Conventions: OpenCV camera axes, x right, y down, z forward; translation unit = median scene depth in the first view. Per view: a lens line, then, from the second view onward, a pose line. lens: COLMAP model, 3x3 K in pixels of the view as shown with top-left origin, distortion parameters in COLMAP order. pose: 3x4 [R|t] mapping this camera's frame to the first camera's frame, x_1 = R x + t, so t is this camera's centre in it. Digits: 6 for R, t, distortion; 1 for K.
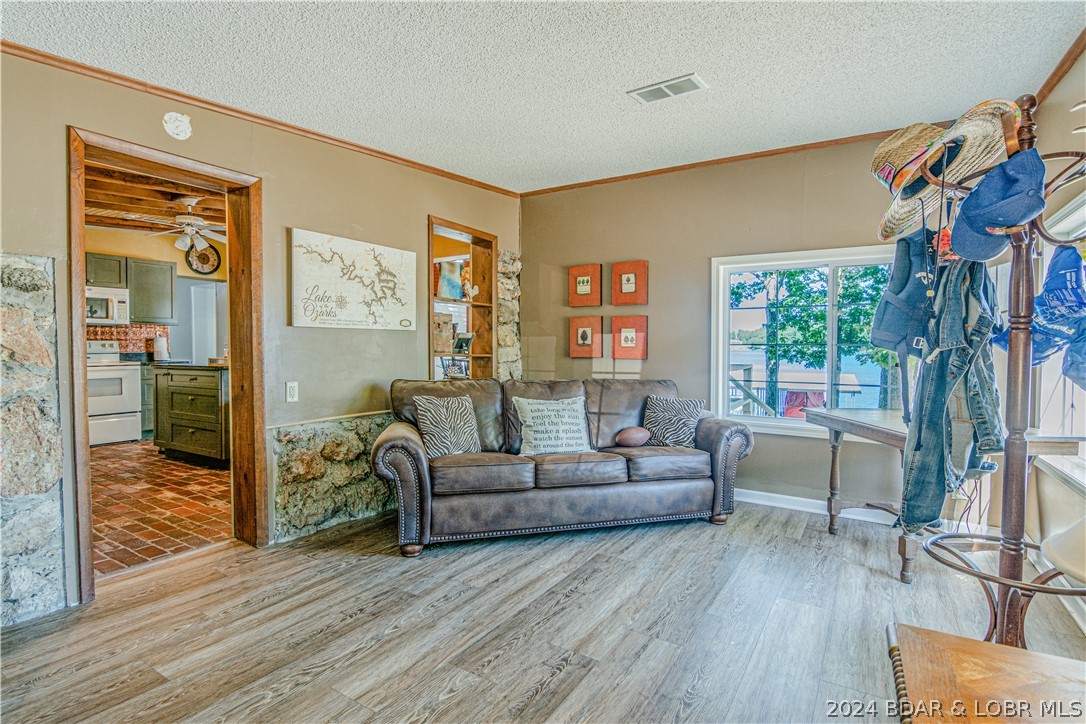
lens RADIAL K [[528.8, 0, 545.3], [0, 528.8, 360.6], [0, 0, 1]] dist [-0.011608, -0.001037]
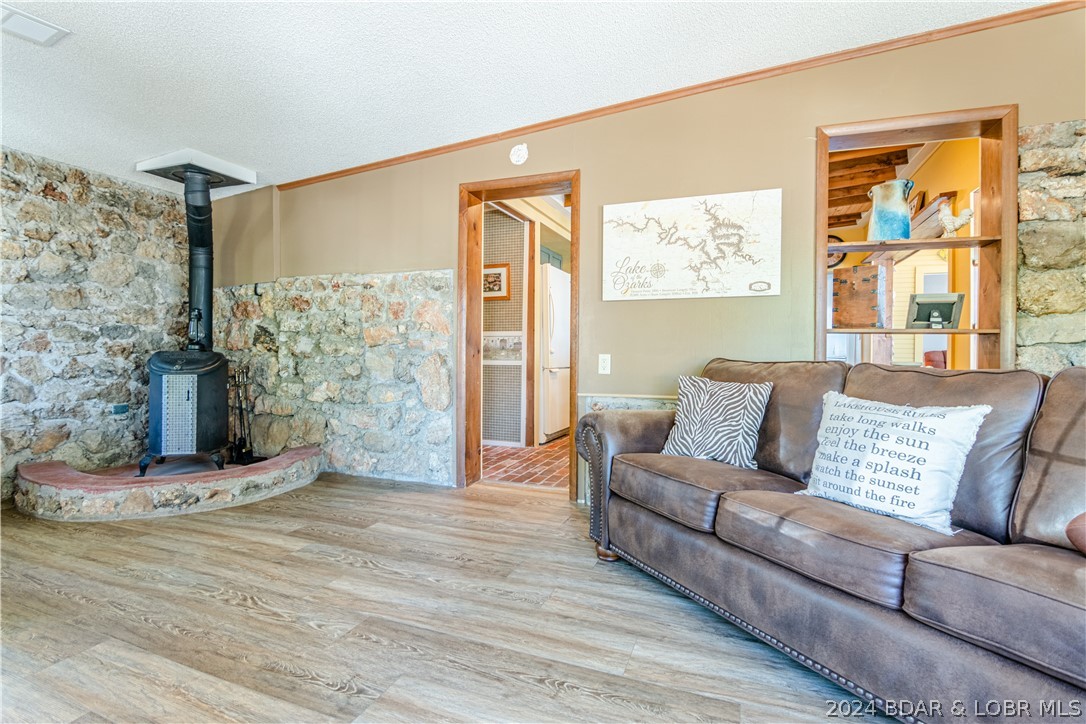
lens RADIAL K [[528.8, 0, 543.5], [0, 528.8, 357.4], [0, 0, 1]] dist [-0.011608, -0.001037]
pose [[0.186871, 0.009590, -0.982338, 0.520080], [-0.030223, 0.999535, 0.004008, 0.046012], [0.981919, 0.028940, 0.187074, 0.692216]]
